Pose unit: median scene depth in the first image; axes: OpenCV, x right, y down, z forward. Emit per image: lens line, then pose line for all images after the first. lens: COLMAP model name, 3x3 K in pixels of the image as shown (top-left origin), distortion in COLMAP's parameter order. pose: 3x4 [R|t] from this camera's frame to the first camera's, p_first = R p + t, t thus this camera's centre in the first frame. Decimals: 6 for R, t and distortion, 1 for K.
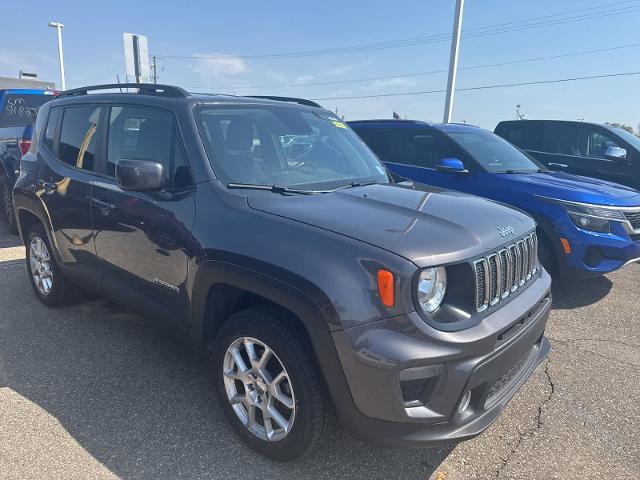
lens RADIAL K [[457.0, 0, 320.9], [0, 457.0, 239.8], [0, 0, 1]] dist [0.010223, -0.010150]
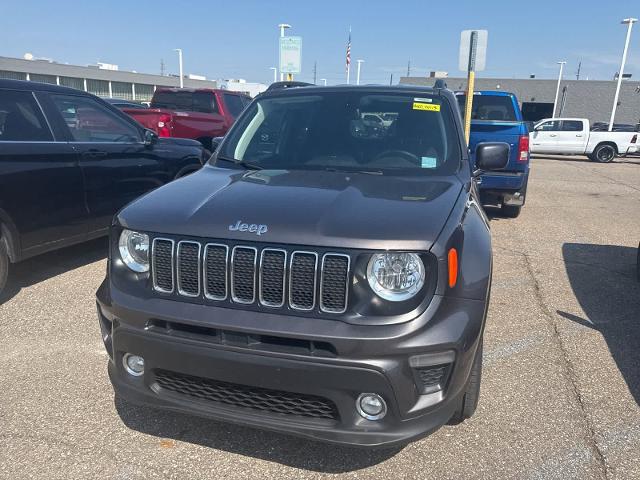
lens RADIAL K [[458.6, 0, 320.6], [0, 458.6, 240.8], [0, 0, 1]] dist [0.002897, -0.004802]
pose [[0.409433, 0.212044, -0.887357, 0.674672], [-0.214875, 0.967668, 0.132090, -0.074662], [0.886675, 0.136589, 0.441759, 0.434468]]
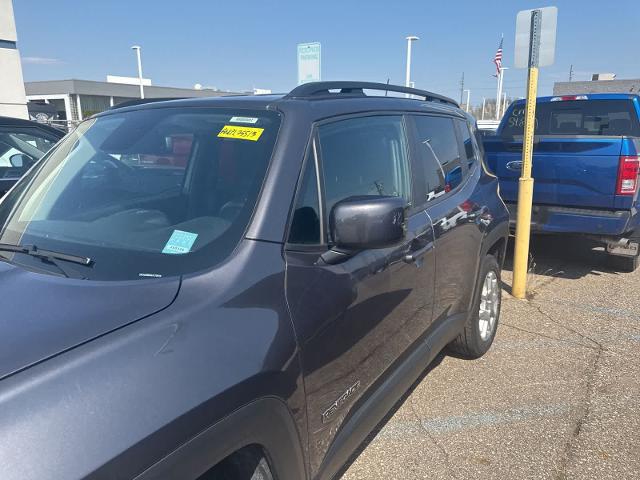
lens RADIAL K [[458.6, 0, 322.1], [0, 458.6, 234.9], [0, 0, 1]] dist [0.006527, -0.004698]
pose [[0.113134, 0.182348, -0.976704, 0.462196], [-0.210198, 0.965158, 0.155845, -0.214664], [0.971091, 0.187670, 0.147521, 0.914084]]
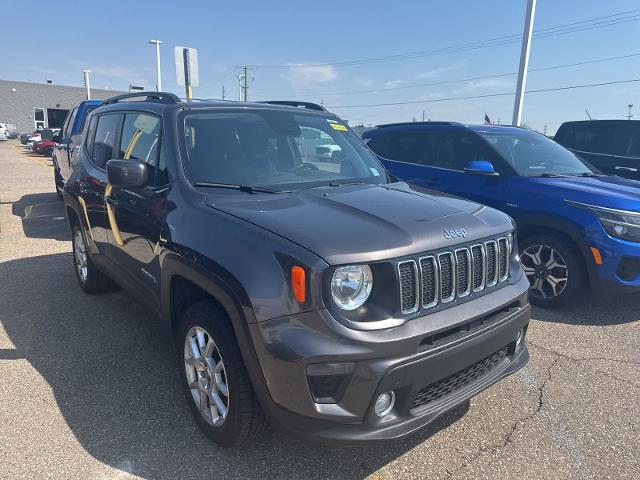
lens RADIAL K [[457.0, 0, 320.9], [0, 457.0, 239.8], [0, 0, 1]] dist [0.010223, -0.010150]
pose [[0.982560, 0.030302, -0.183458, 0.173264], [-0.032328, 0.999445, -0.008060, 0.006422], [0.183112, 0.013850, 0.982994, 0.002117]]
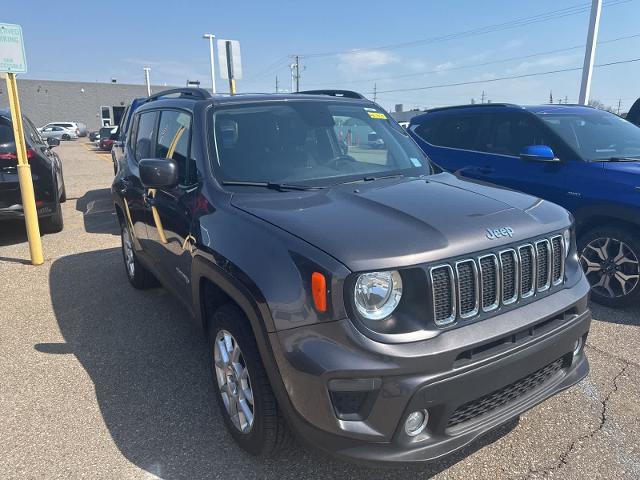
lens RADIAL K [[456.8, 0, 317.8], [0, 456.8, 240.4], [0, 0, 1]] dist [0.009577, -0.007940]
pose [[0.952164, 0.027629, -0.304337, 0.195178], [-0.021687, 0.999503, 0.022888, -0.010088], [0.304818, -0.015193, 0.952289, 0.046166]]
